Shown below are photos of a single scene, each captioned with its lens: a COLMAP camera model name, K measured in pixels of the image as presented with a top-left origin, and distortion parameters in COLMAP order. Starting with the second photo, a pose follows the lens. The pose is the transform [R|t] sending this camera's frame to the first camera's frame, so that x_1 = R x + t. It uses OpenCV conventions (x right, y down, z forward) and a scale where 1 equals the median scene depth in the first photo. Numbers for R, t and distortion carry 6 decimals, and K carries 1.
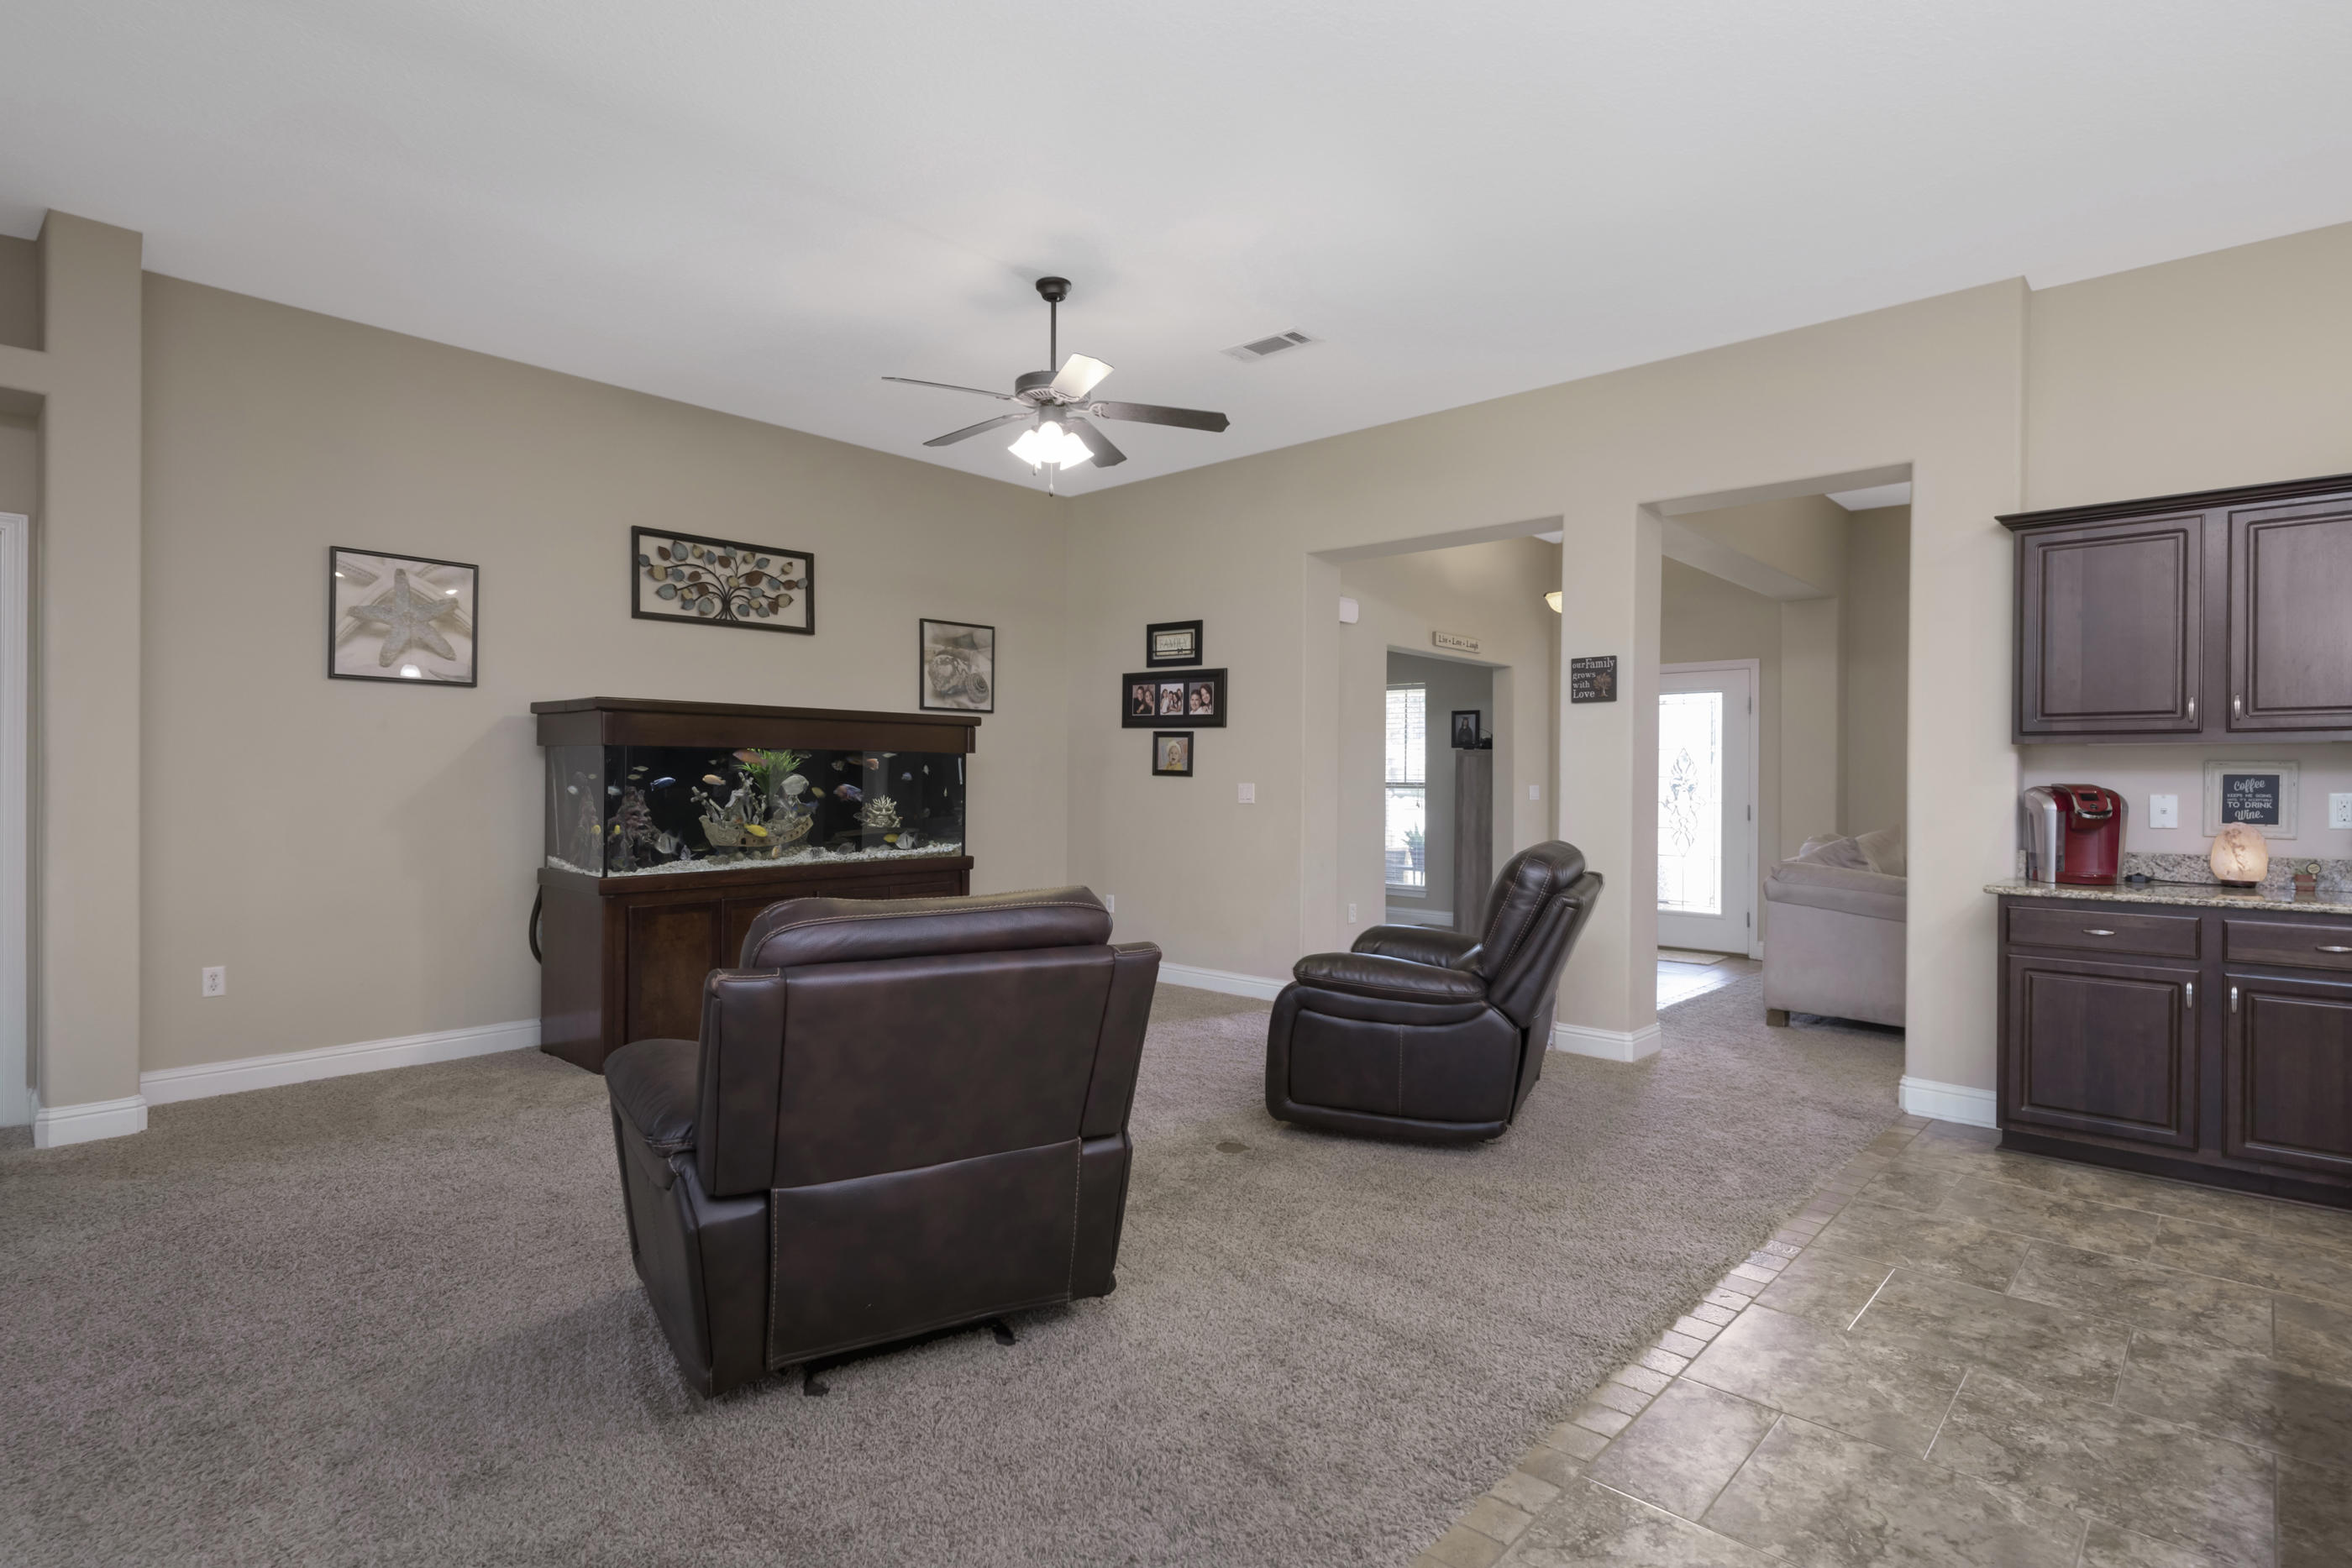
lens RADIAL K [[1180.3, 0, 1156.5], [0, 1180.3, 784.1], [0, 0, 1]] dist [0.002871, -0.000629]
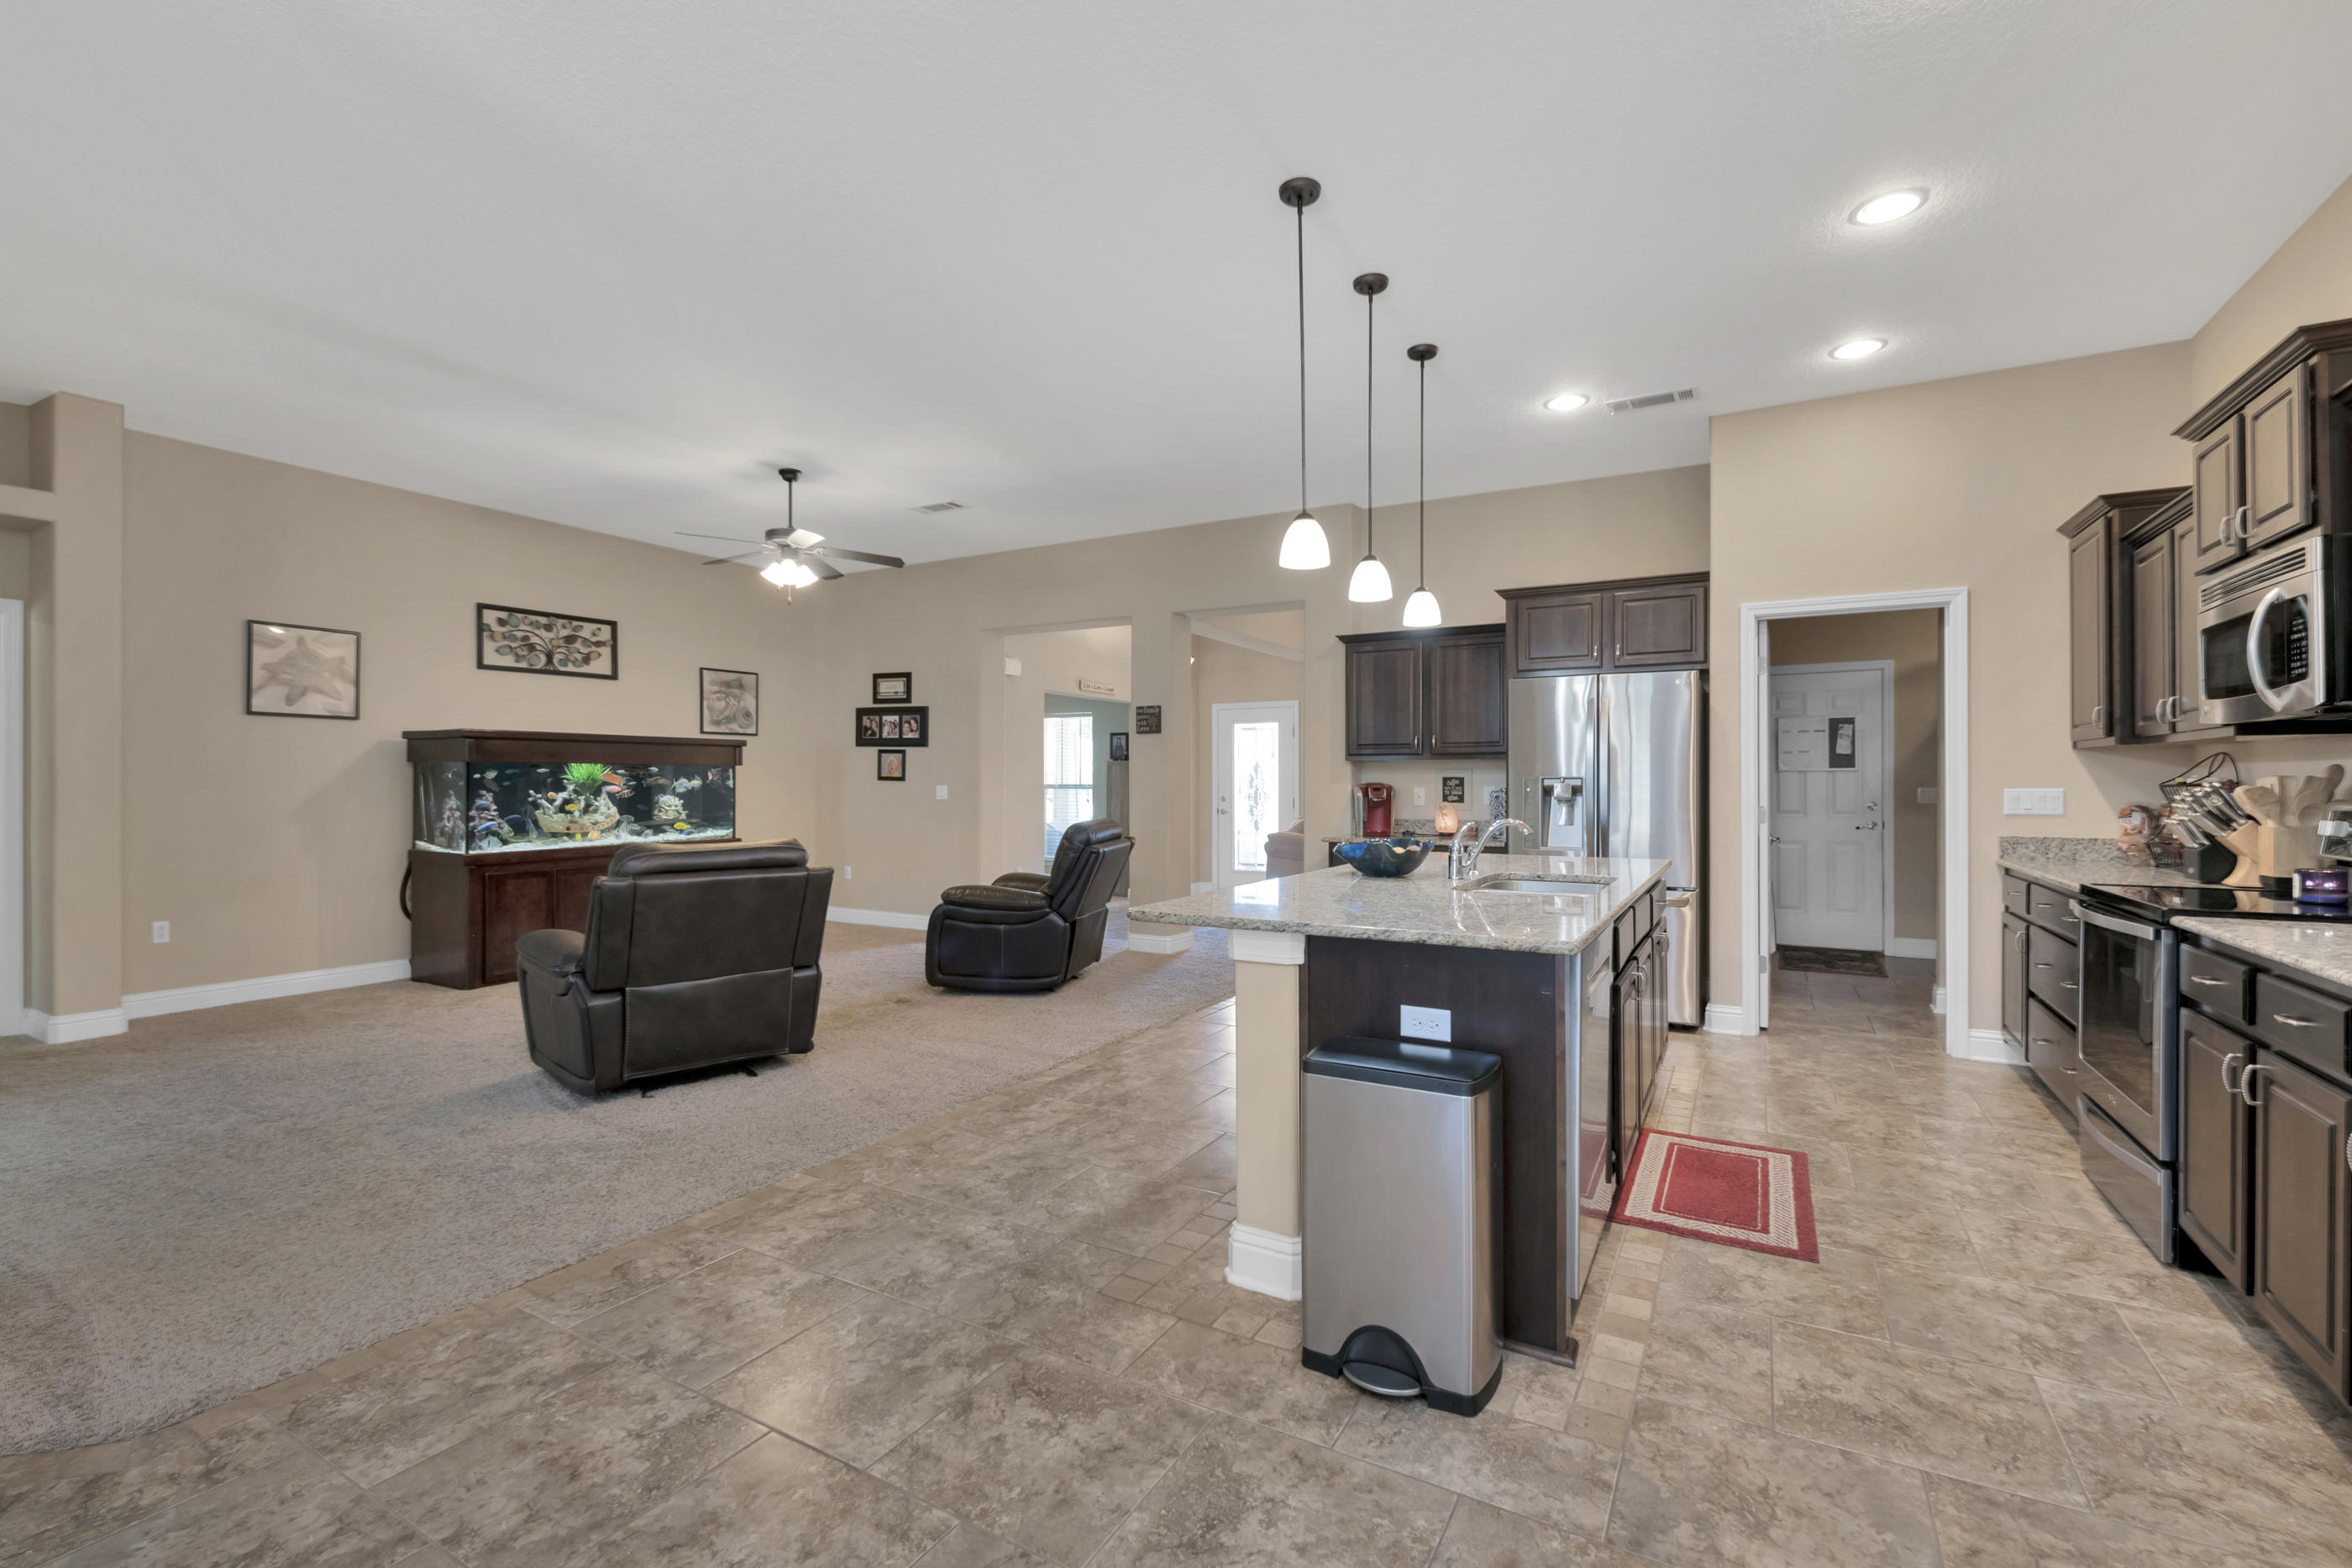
lens RADIAL K [[1047.4, 0, 1170.2], [0, 1047.4, 783.0], [0, 0, 1]] dist [-0.000471, -0.005691]
pose [[0.974571, -0.006600, 0.223982, 0.078770], [0.007418, 0.999969, -0.002810, 0.002487], [-0.223956, 0.004400, 0.974589, -0.411772]]
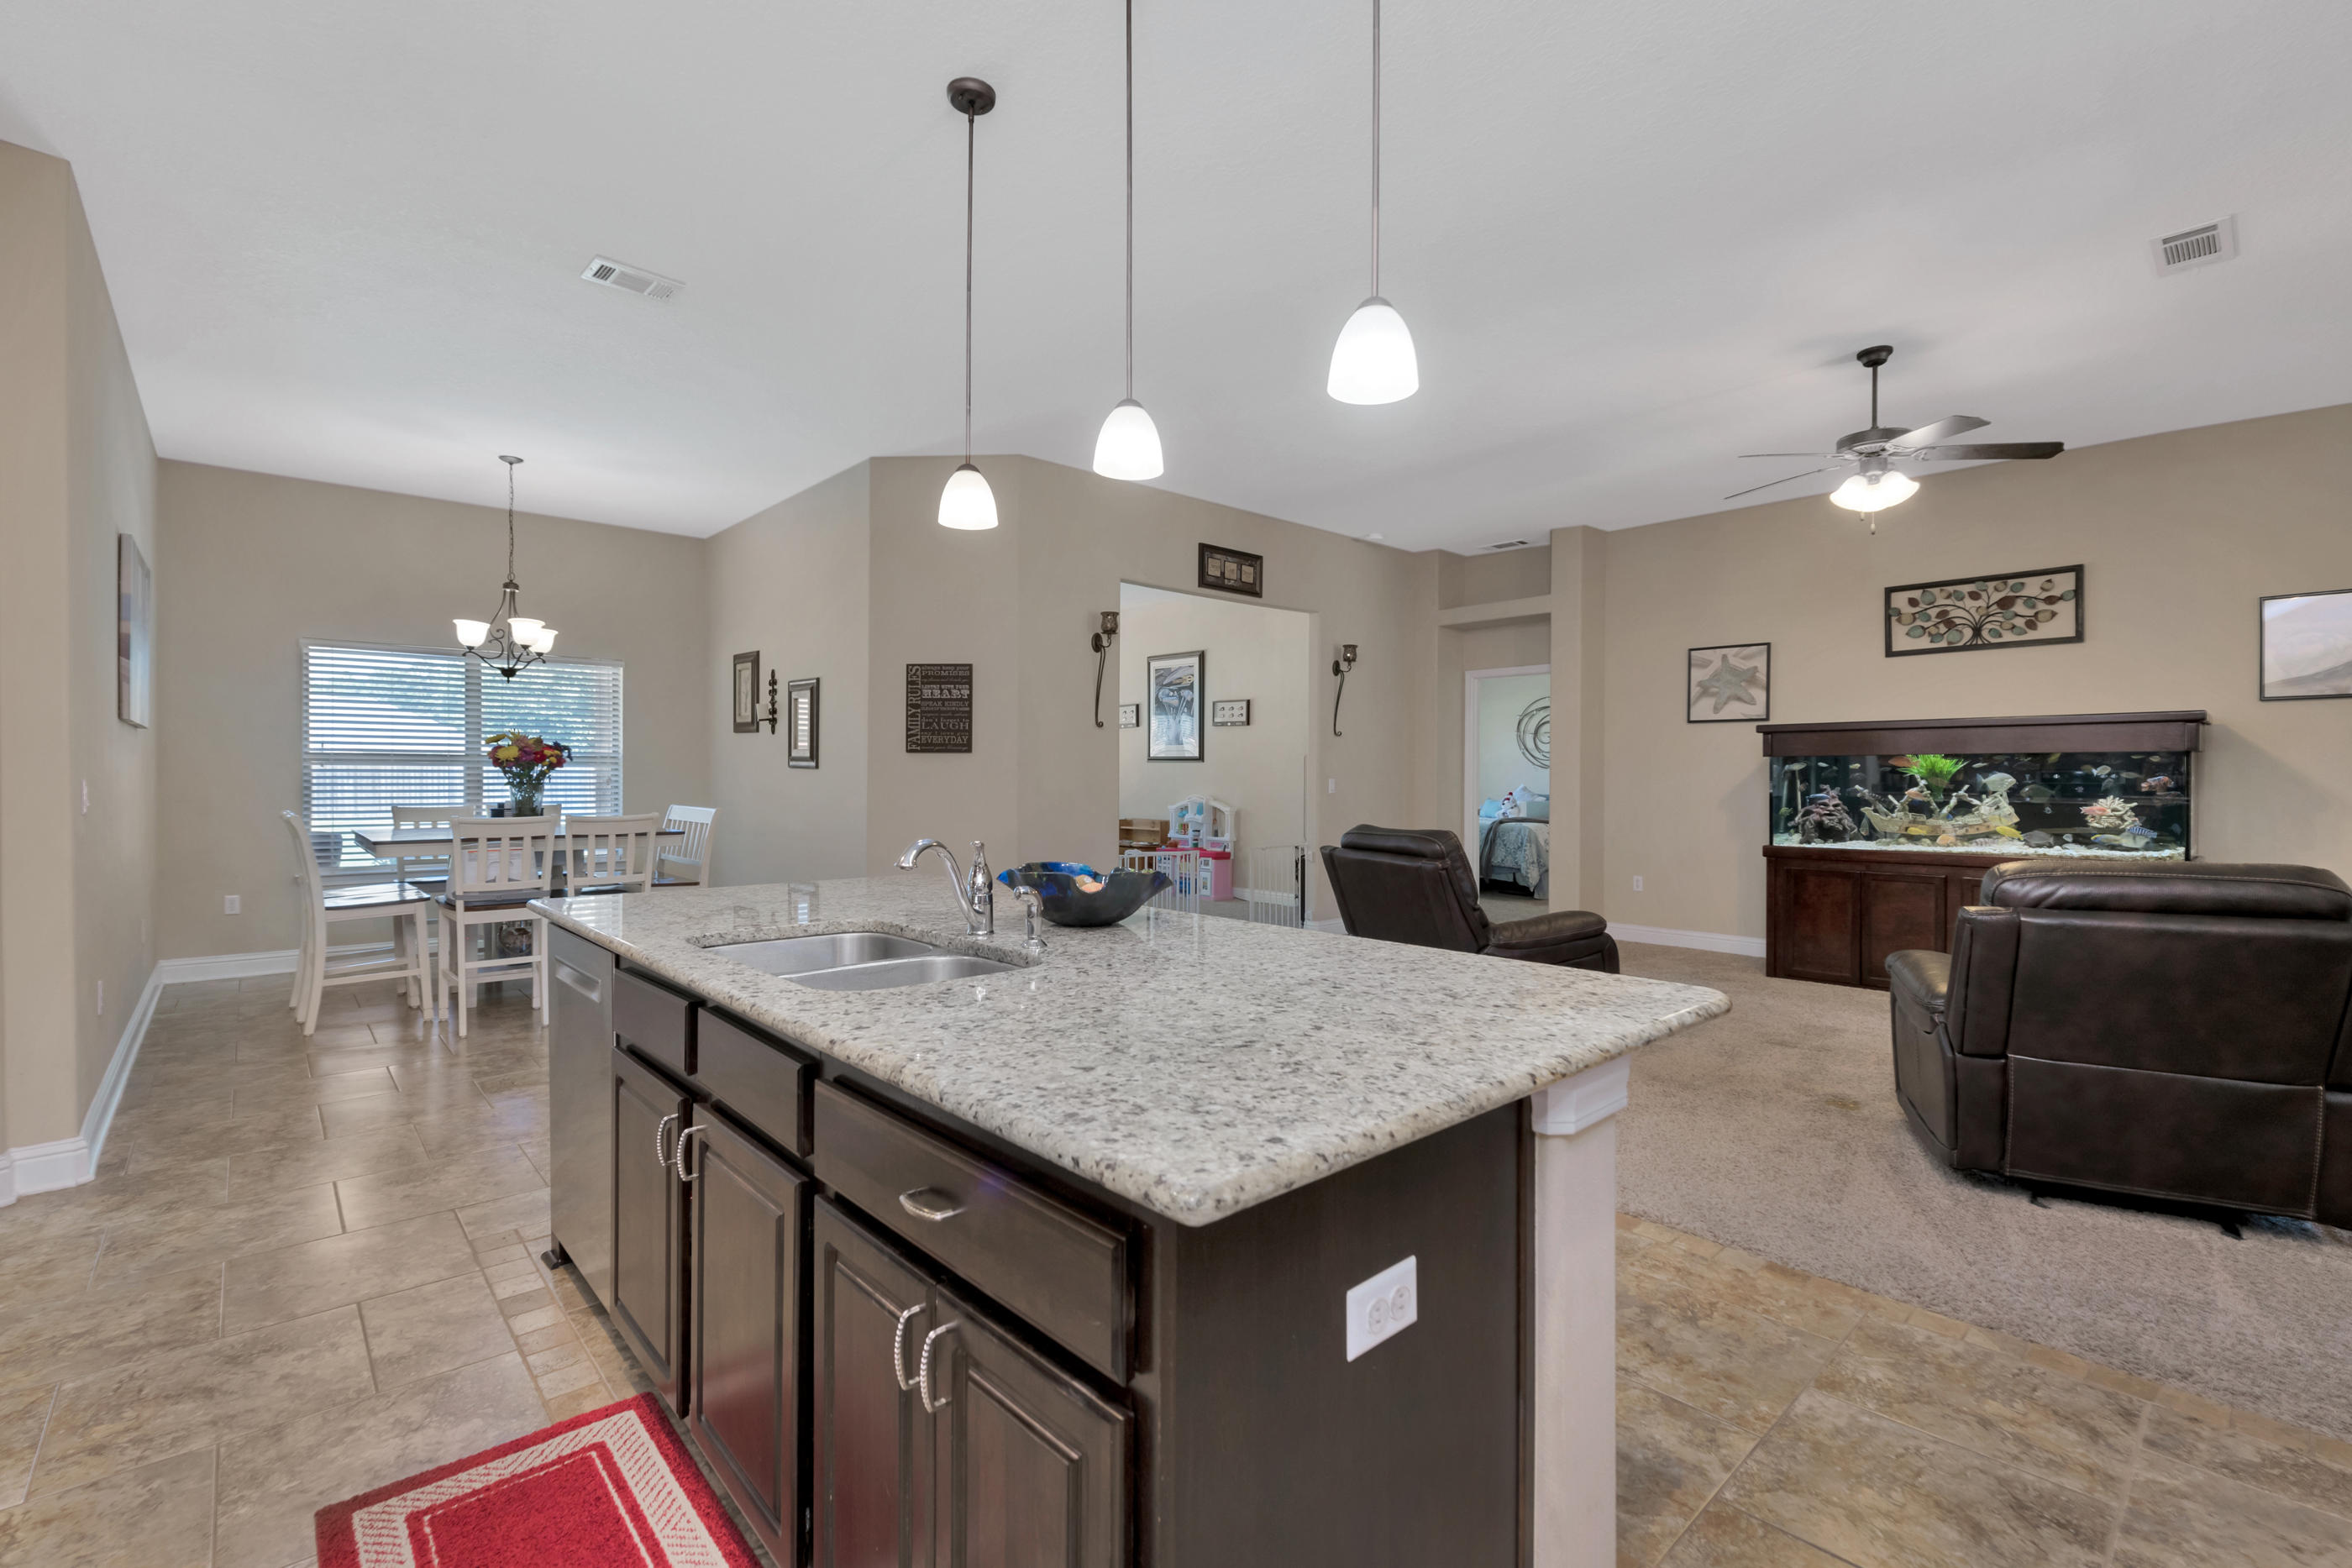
lens RADIAL K [[1018.2, 0, 1178.8], [0, 1018.2, 780.1], [0, 0, 1]] dist [-0.000665, -0.004330]
pose [[-0.091438, -0.003917, -0.995803, 0.830242], [-0.007749, 0.999965, -0.003222, 0.006263], [0.995781, 0.007422, -0.091465, 0.351547]]
